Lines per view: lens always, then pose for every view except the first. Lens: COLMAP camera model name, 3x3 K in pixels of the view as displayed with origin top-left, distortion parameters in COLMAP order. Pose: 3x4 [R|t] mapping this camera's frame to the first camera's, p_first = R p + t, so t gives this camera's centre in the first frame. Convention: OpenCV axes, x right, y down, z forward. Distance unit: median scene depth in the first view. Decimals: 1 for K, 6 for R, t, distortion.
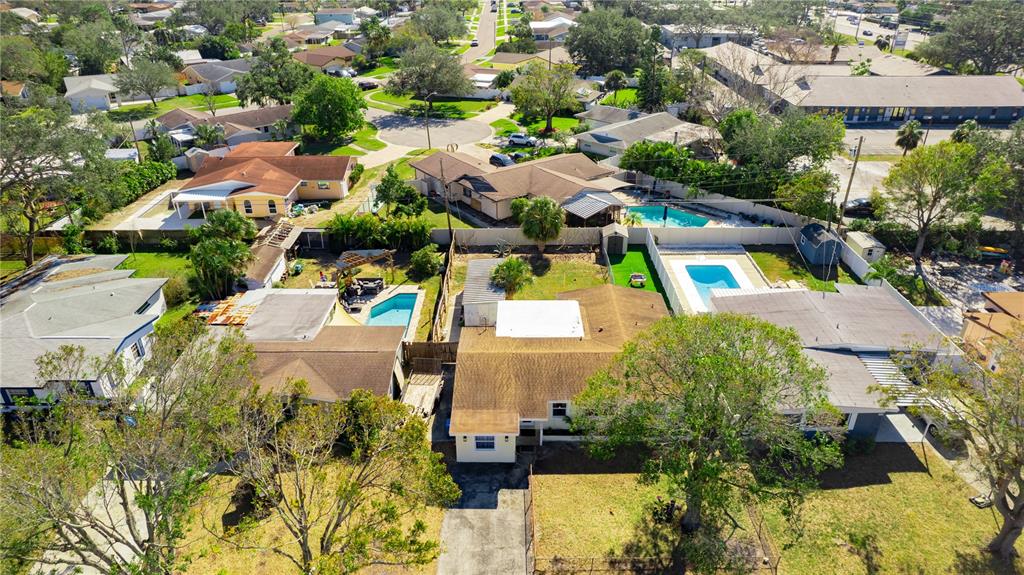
lens RADIAL K [[661.6, 0, 512.0], [0, 661.6, 287.5], [0, 0, 1]] dist [-0.084451, 0.077129]
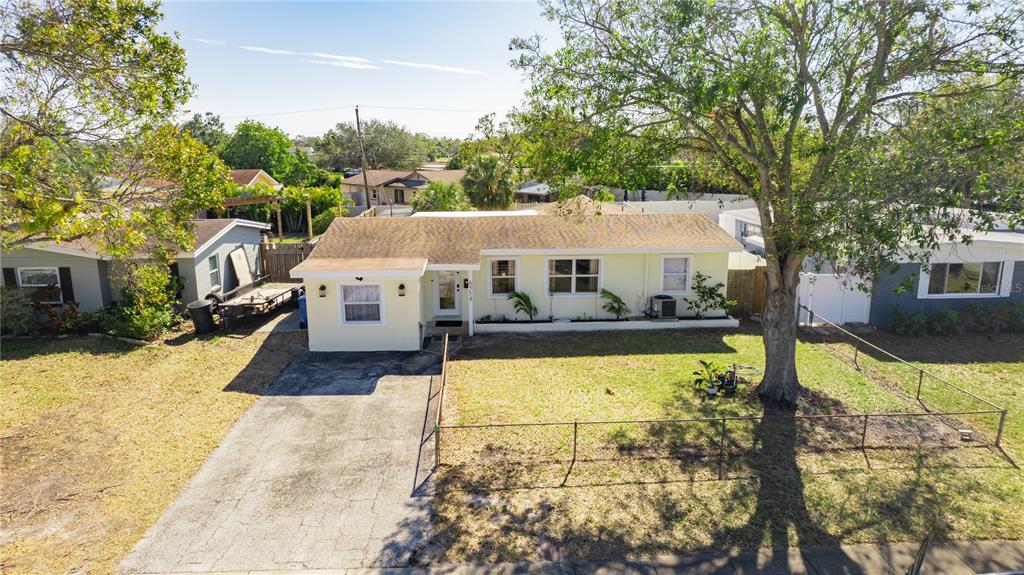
lens RADIAL K [[661.6, 0, 512.0], [0, 661.6, 287.5], [0, 0, 1]] dist [-0.084451, 0.077129]
pose [[0.998439, -0.013009, 0.054311, 0.051859], [0.027054, 0.963432, -0.266583, 0.372145], [-0.048857, 0.267636, 0.962281, 0.486573]]
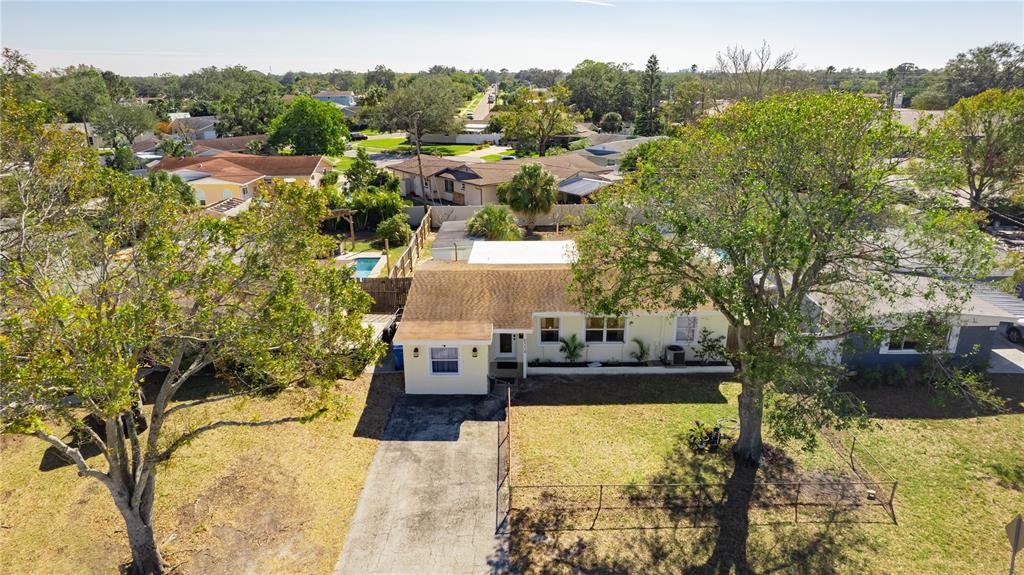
lens RADIAL K [[661.6, 0, 512.0], [0, 661.6, 287.5], [0, 0, 1]] dist [-0.084451, 0.077129]
pose [[0.999995, -0.002706, 0.001840, 0.030679], [0.002973, 0.986308, -0.164884, 0.278288], [-0.001369, 0.164889, 0.986311, 0.290797]]
